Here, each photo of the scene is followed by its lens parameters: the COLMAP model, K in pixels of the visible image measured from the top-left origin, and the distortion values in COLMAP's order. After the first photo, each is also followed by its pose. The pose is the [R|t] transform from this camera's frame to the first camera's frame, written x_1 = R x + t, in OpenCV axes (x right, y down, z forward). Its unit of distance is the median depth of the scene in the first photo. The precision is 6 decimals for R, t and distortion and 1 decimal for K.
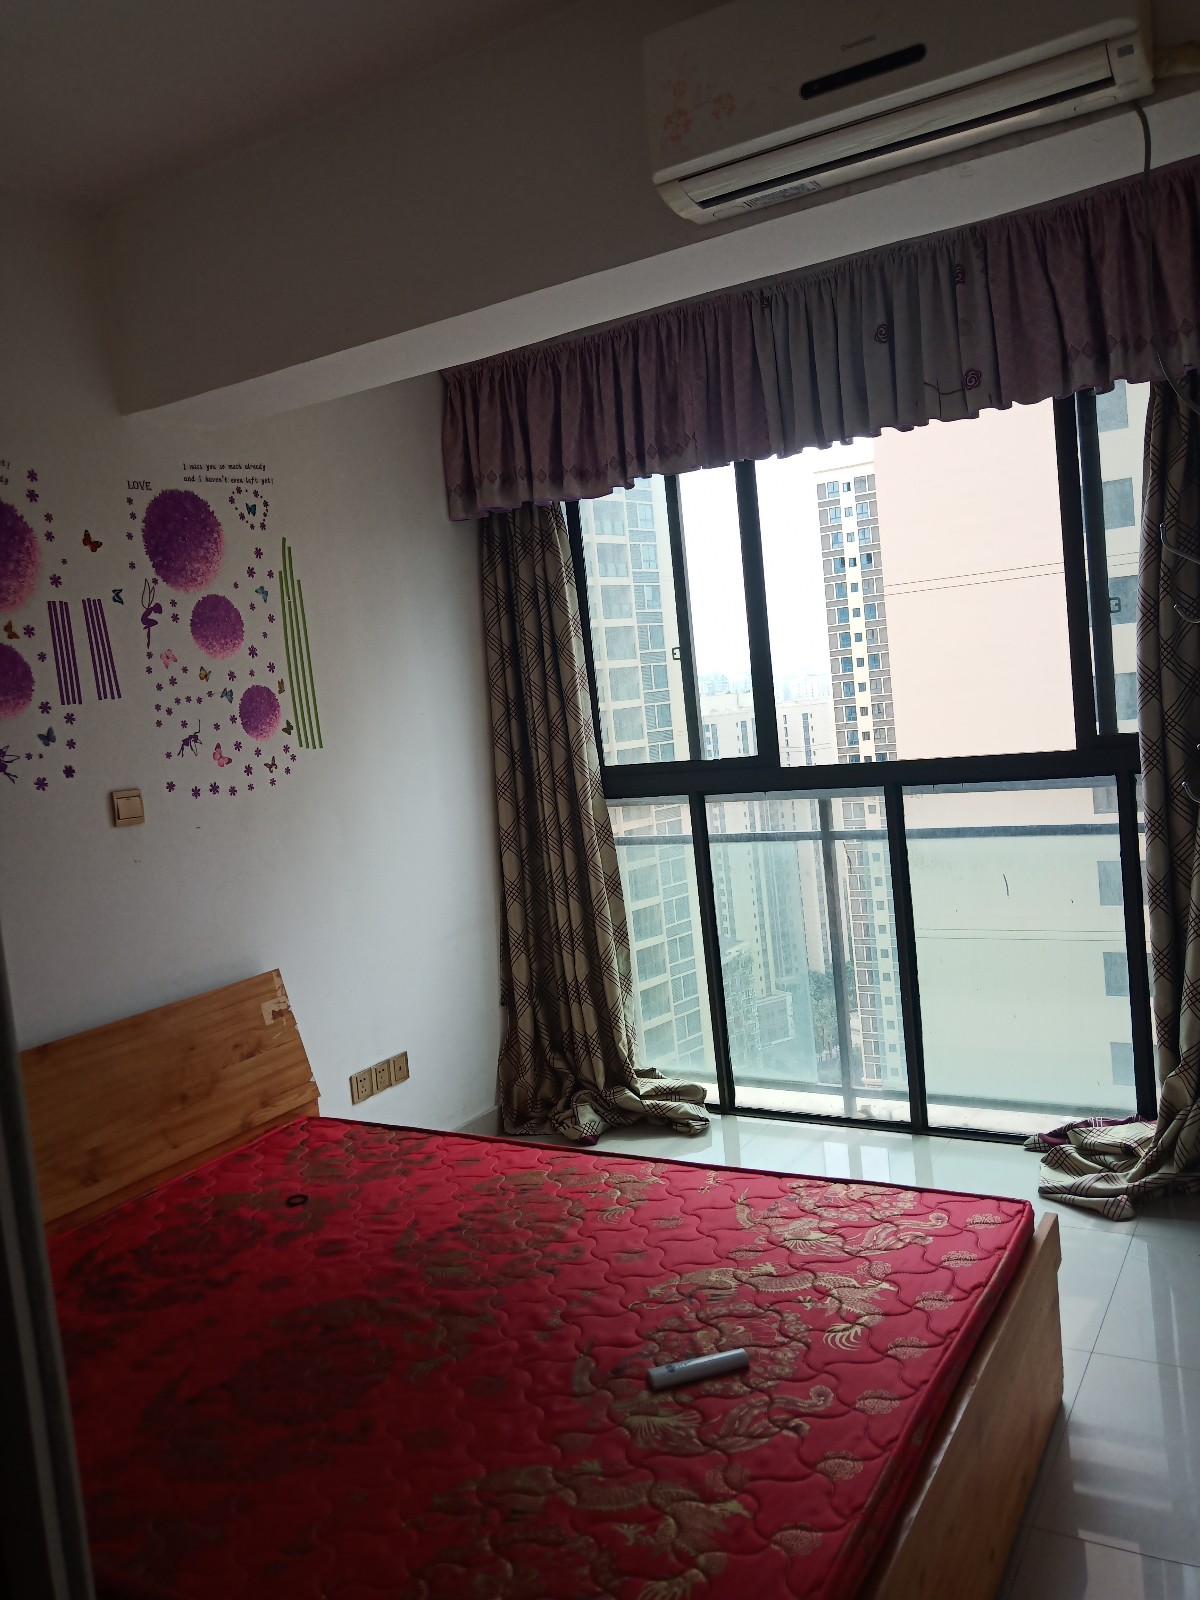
lens RADIAL K [[1253.7, 0, 596.8], [0, 1253.7, 804.2], [0, 0, 1]] dist [-0.027203, 0.013768]
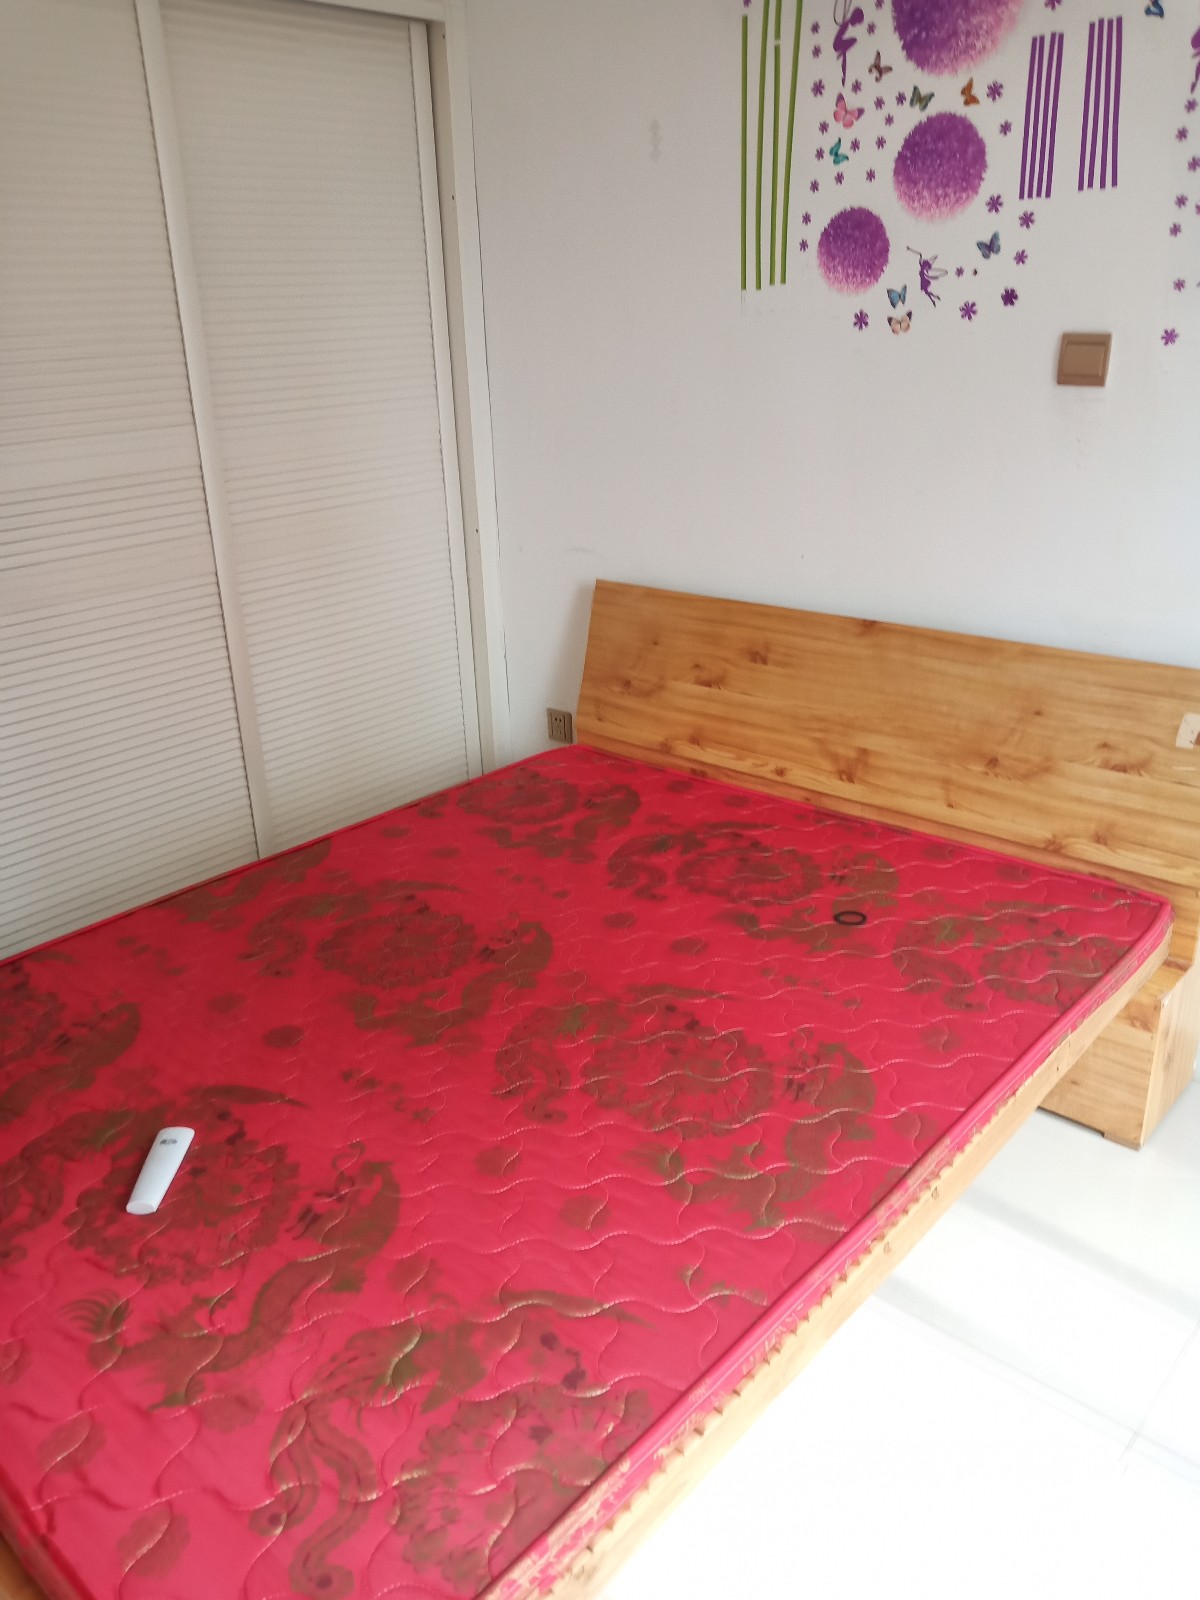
lens RADIAL K [[1253.7, 0, 594.3], [0, 1253.7, 800.4], [0, 0, 1]] dist [-0.027203, 0.013768]
pose [[-0.214723, 0.454708, -0.864370, 0.420674], [-0.019992, 0.882781, 0.469359, -0.107088], [0.976470, 0.118063, -0.180463, 0.941782]]
